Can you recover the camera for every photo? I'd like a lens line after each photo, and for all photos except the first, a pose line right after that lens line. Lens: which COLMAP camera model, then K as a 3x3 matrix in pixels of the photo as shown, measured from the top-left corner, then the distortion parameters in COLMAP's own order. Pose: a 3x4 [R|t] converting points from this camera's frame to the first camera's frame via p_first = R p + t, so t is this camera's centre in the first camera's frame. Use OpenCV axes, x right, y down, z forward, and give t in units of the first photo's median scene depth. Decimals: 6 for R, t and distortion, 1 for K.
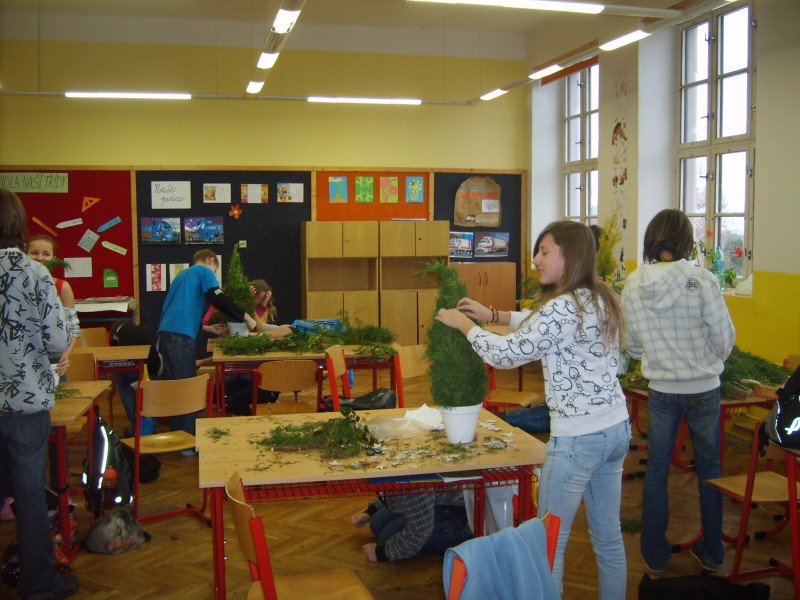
lens RADIAL K [[840.1, 0, 400.0], [0, 840.1, 300.0], [0, 0, 1]] dist [-0.149415, 0.148732]
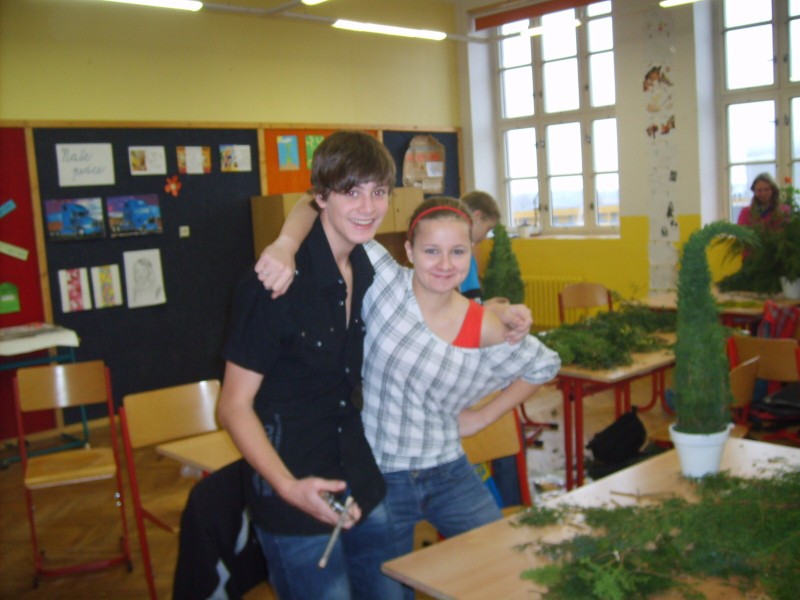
lens RADIAL K [[840.1, 0, 400.0], [0, 840.1, 300.0], [0, 0, 1]] dist [-0.149415, 0.148732]
pose [[0.862797, -0.108190, 0.493838, -0.393730], [0.101952, 0.993999, 0.039643, -0.018674], [-0.495164, 0.016144, 0.868650, 0.300977]]
